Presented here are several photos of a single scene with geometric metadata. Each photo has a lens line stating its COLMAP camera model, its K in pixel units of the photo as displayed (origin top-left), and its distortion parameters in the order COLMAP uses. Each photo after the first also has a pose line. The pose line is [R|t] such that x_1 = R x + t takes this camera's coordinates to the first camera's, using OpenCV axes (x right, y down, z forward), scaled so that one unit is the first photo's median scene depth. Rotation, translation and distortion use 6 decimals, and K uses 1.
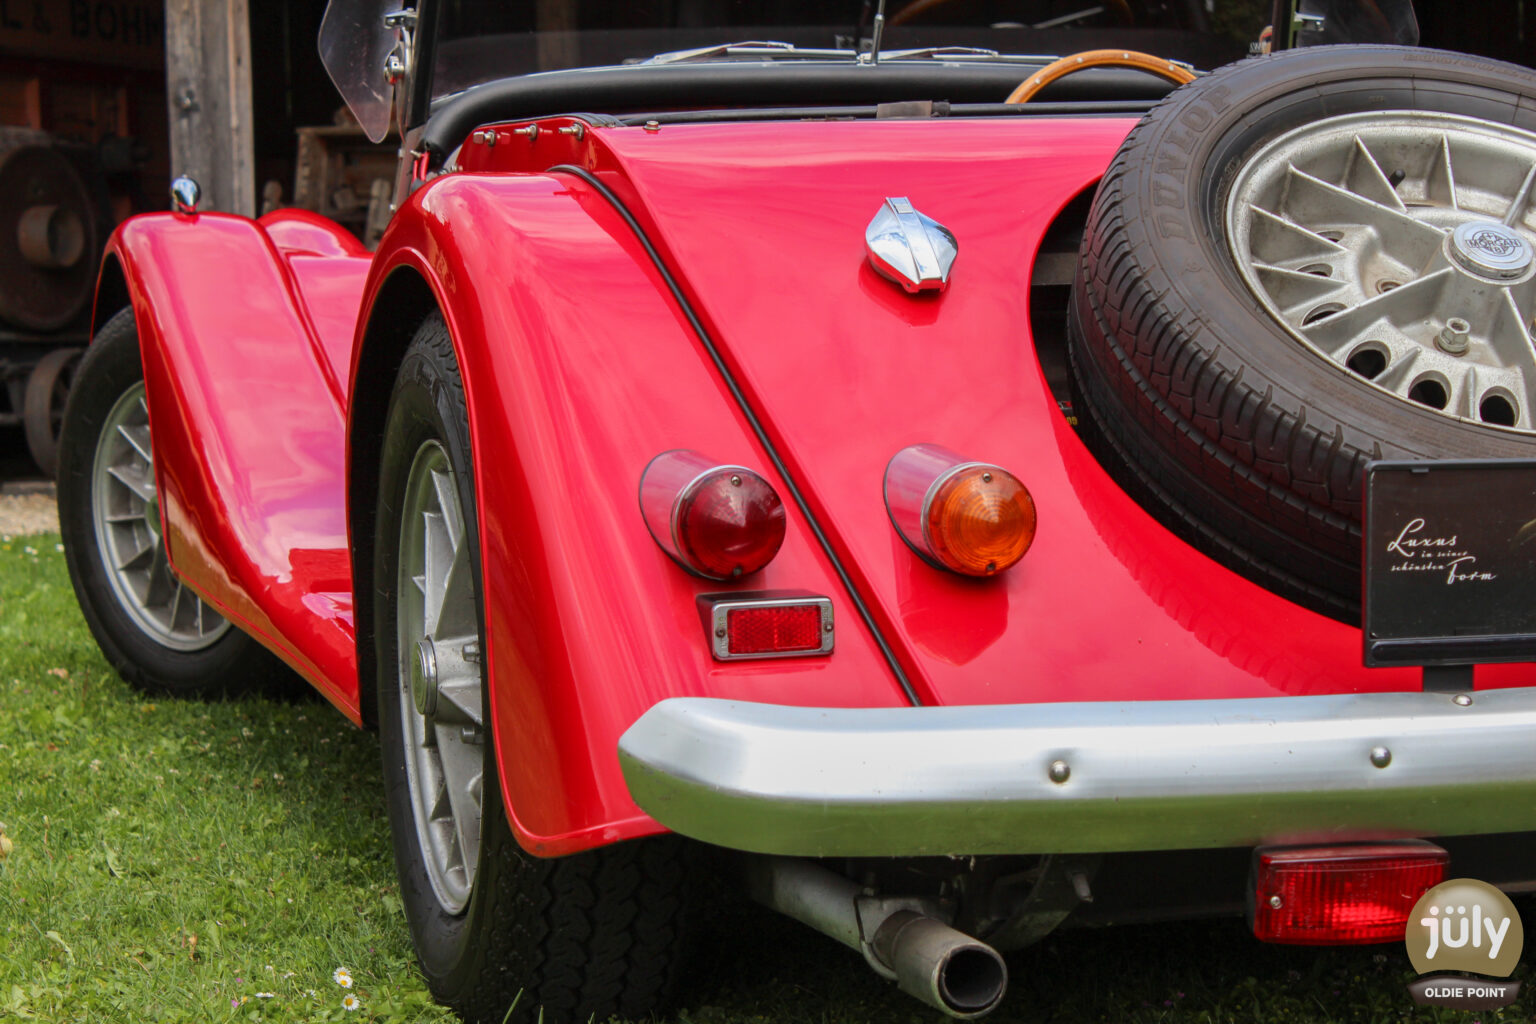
lens RADIAL K [[3663.3, 0, 773.9], [0, 3663.3, 546.4], [0, 0, 1]] dist [0.050253, 0.577210]
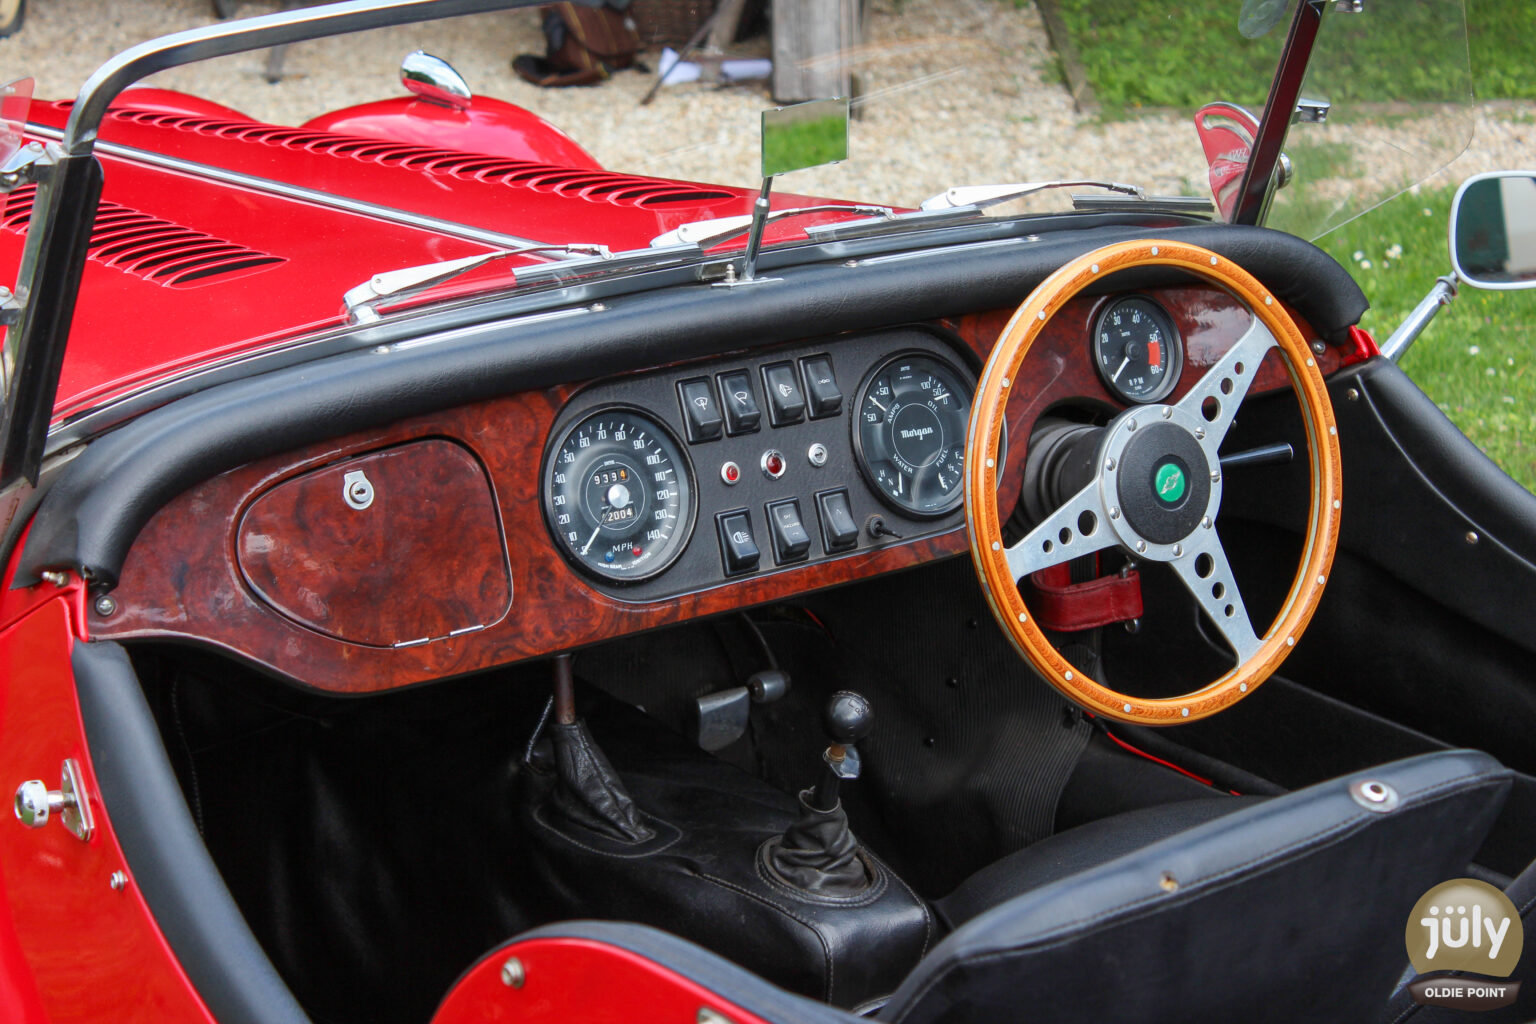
lens RADIAL K [[3663.3, 0, 773.9], [0, 3663.3, 546.4], [0, 0, 1]] dist [0.050253, 0.577210]
pose [[0.927357, -0.095728, 0.361725, -0.275133], [0.017389, 0.976701, 0.213898, -0.318682], [-0.373773, -0.192070, 0.907415, 0.678189]]
